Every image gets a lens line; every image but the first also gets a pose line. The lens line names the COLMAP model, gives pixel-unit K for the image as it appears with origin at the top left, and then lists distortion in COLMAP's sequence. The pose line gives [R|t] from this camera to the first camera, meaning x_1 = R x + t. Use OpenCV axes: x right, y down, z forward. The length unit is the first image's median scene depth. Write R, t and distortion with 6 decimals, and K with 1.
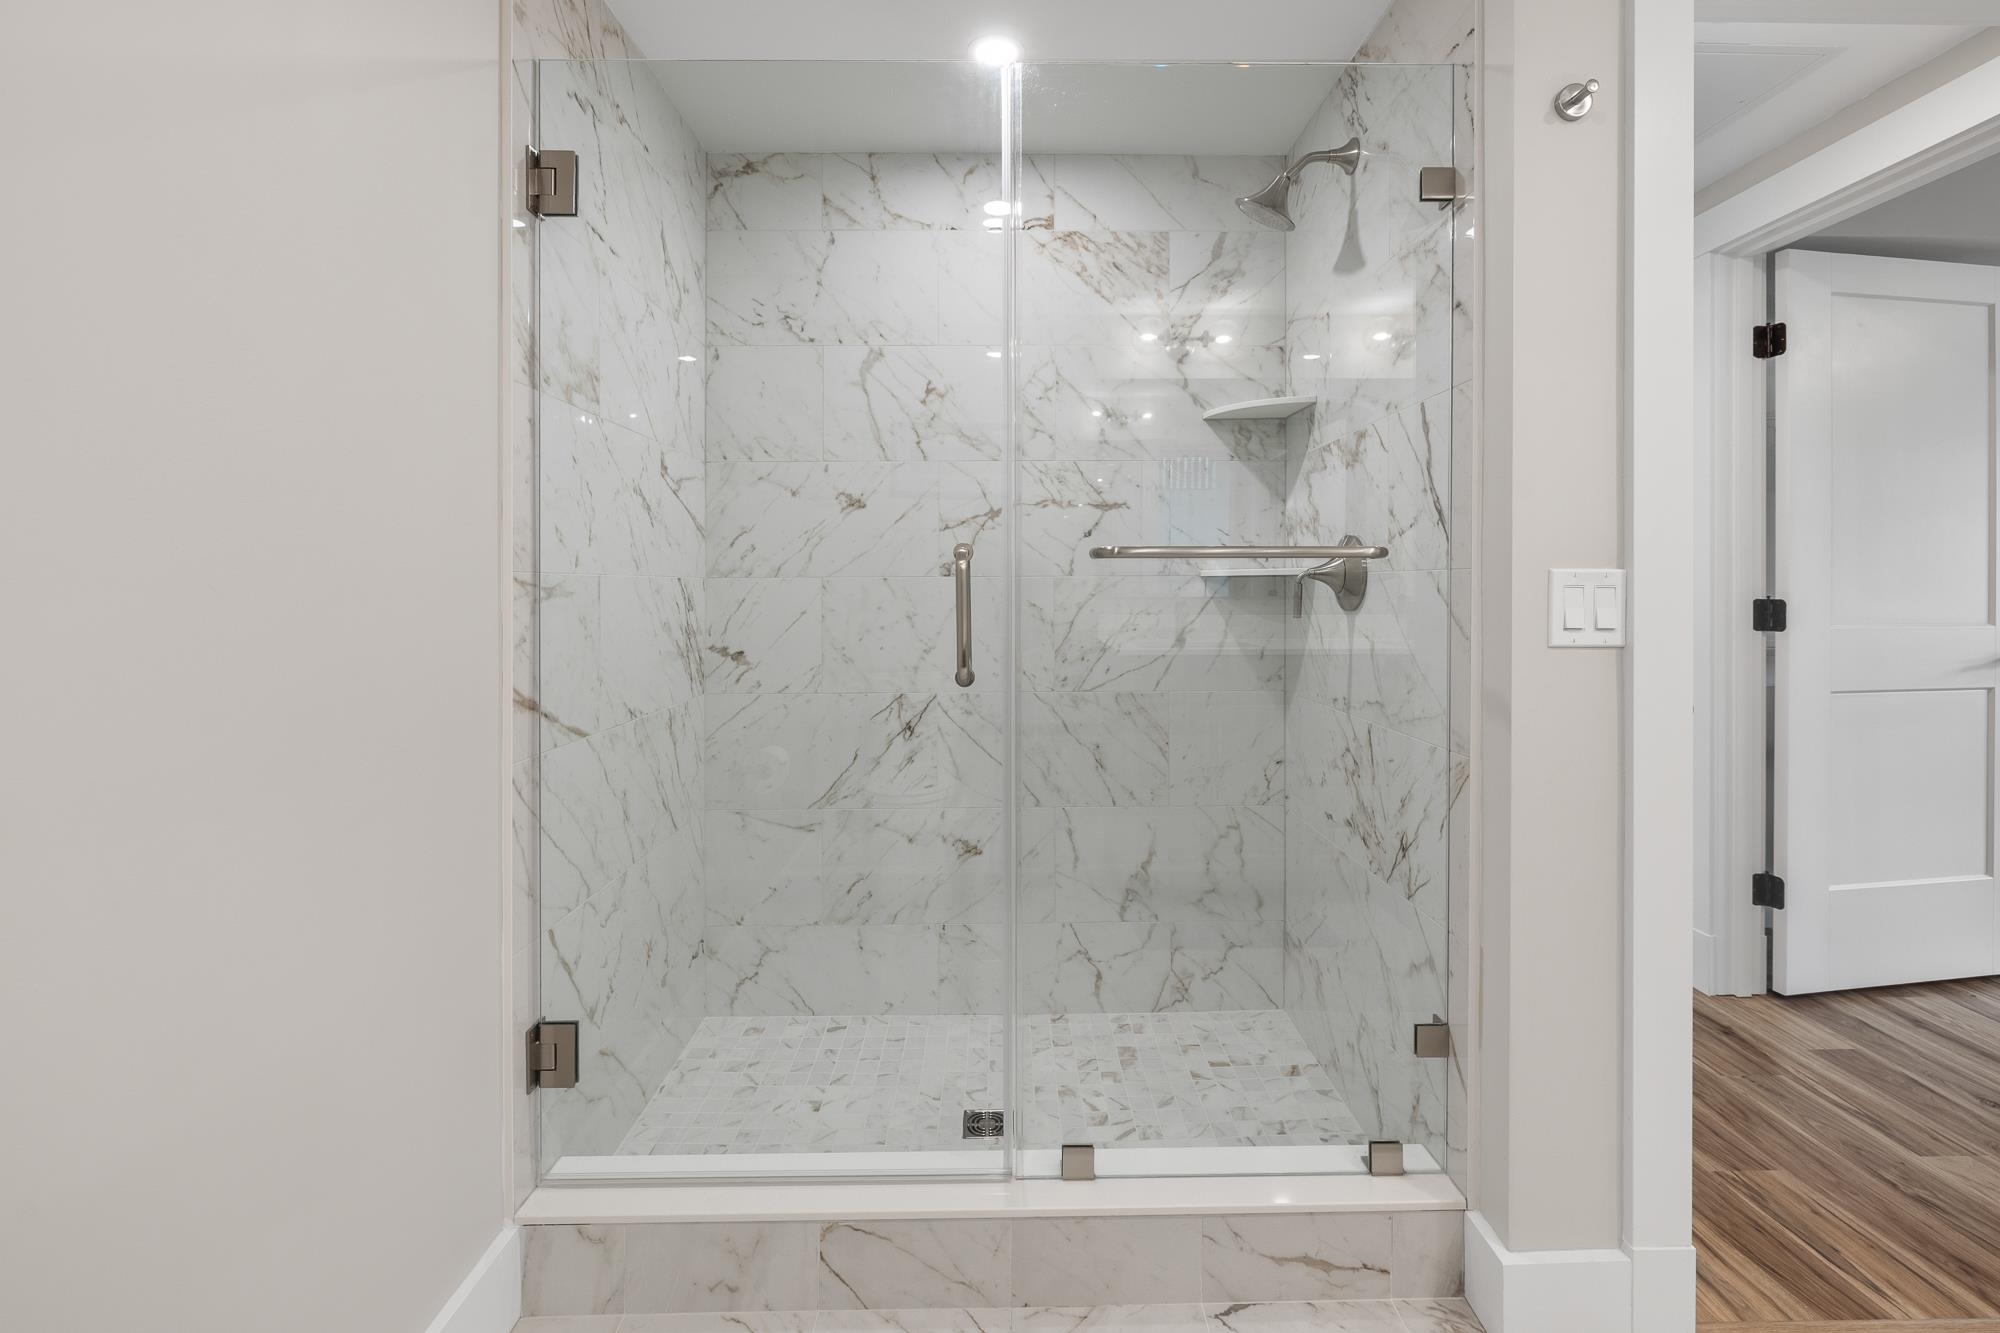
lens RADIAL K [[874.0, 0, 1008.7], [0, 874.0, 581.4], [0, 0, 1]] dist [-0.001347, -0.000362]
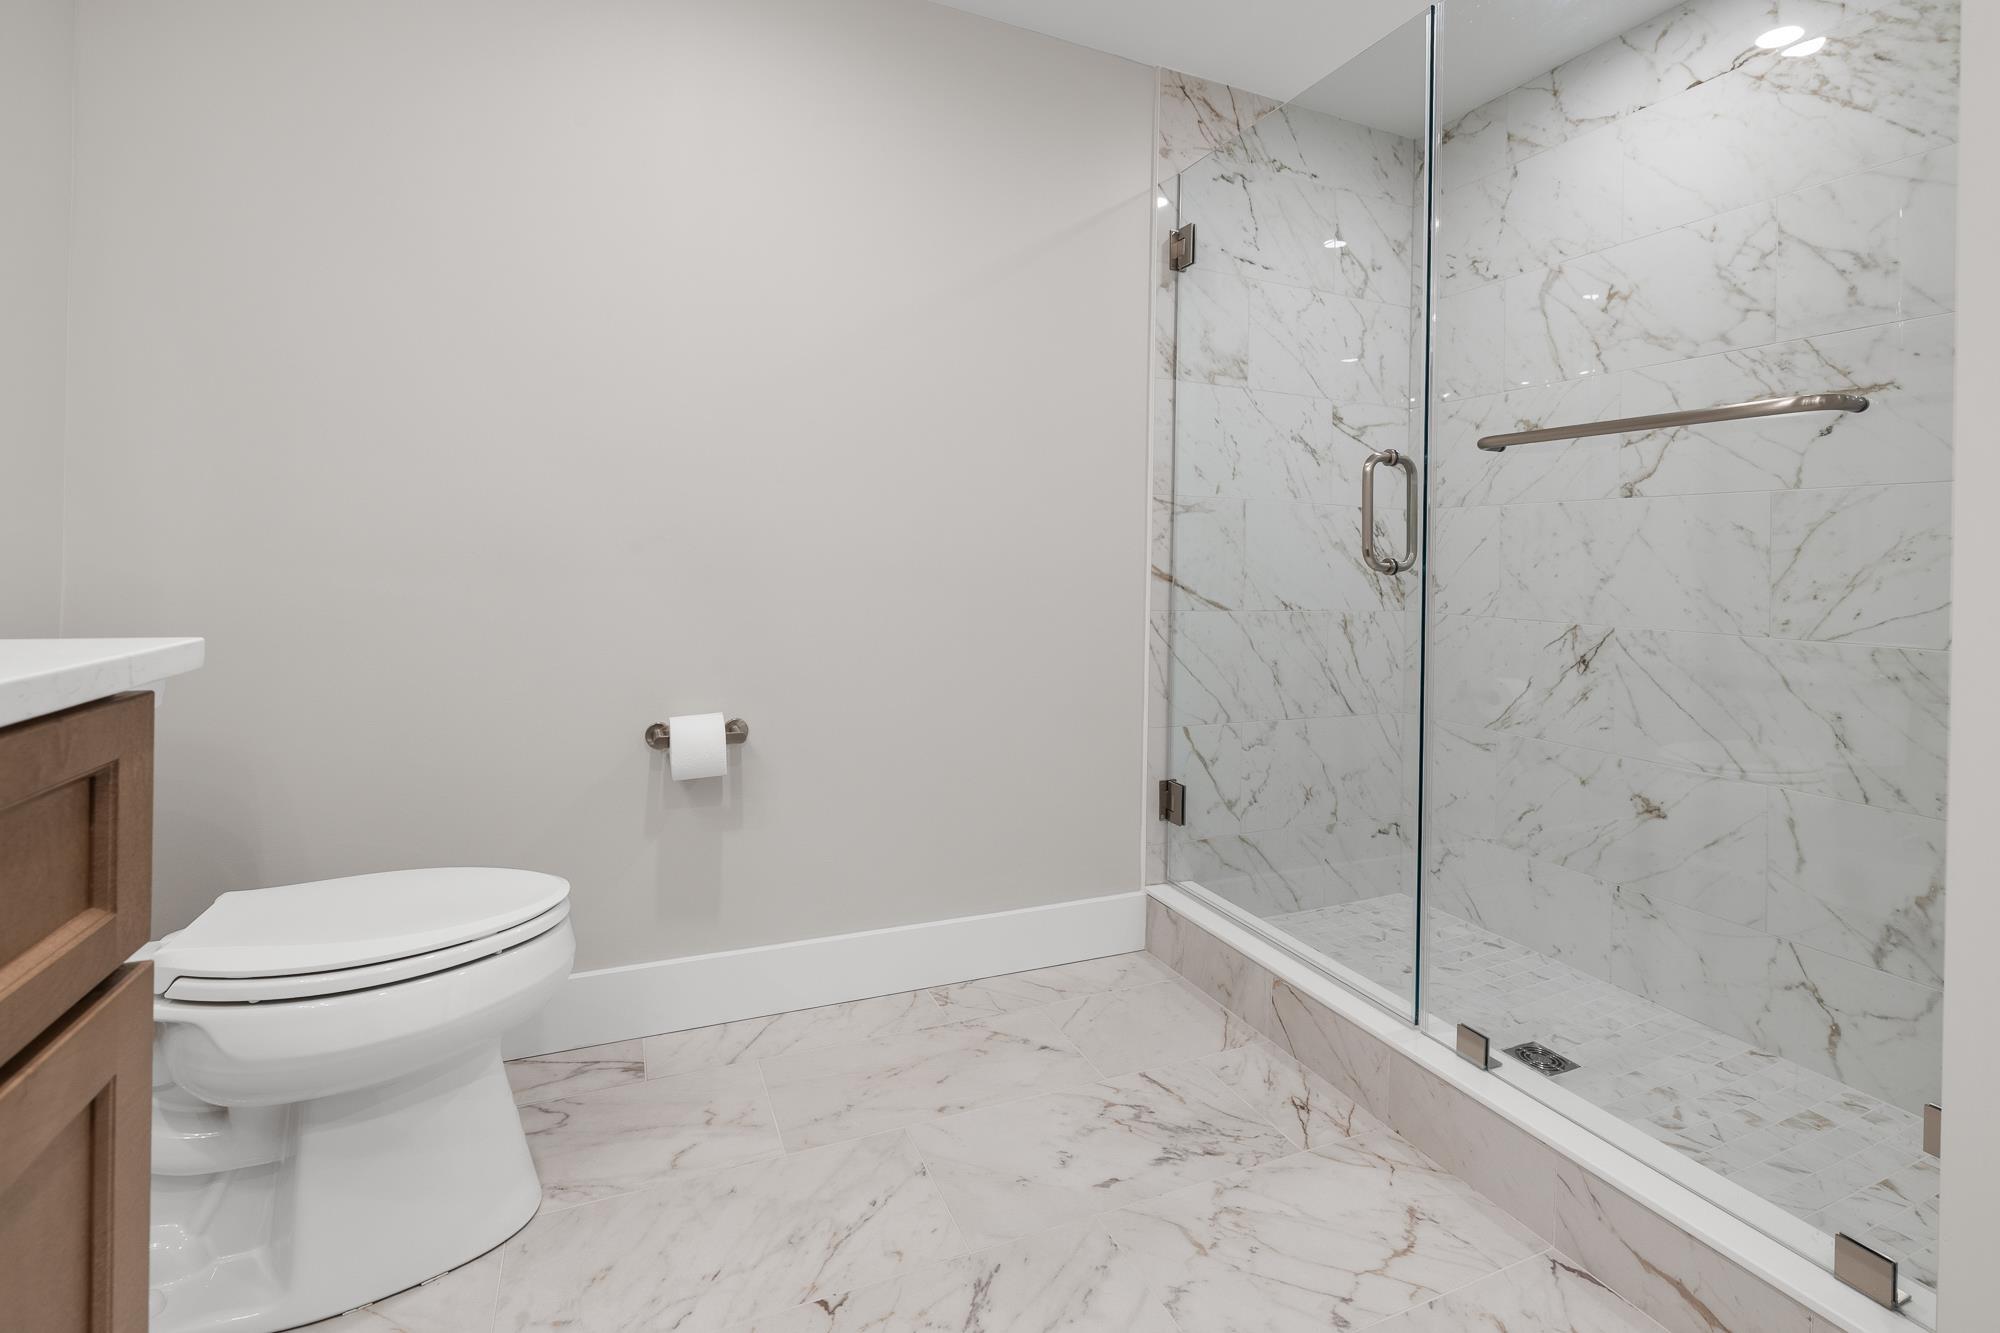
lens RADIAL K [[910.1, 0, 1001.3], [0, 910.1, 553.7], [0, 0, 1]] dist [-0.000823, -0.000269]
pose [[0.385035, 0.003108, -0.922897, 0.547921], [-0.020385, 0.999779, -0.005138, 0.070313], [0.922677, 0.020792, 0.385013, 0.048771]]
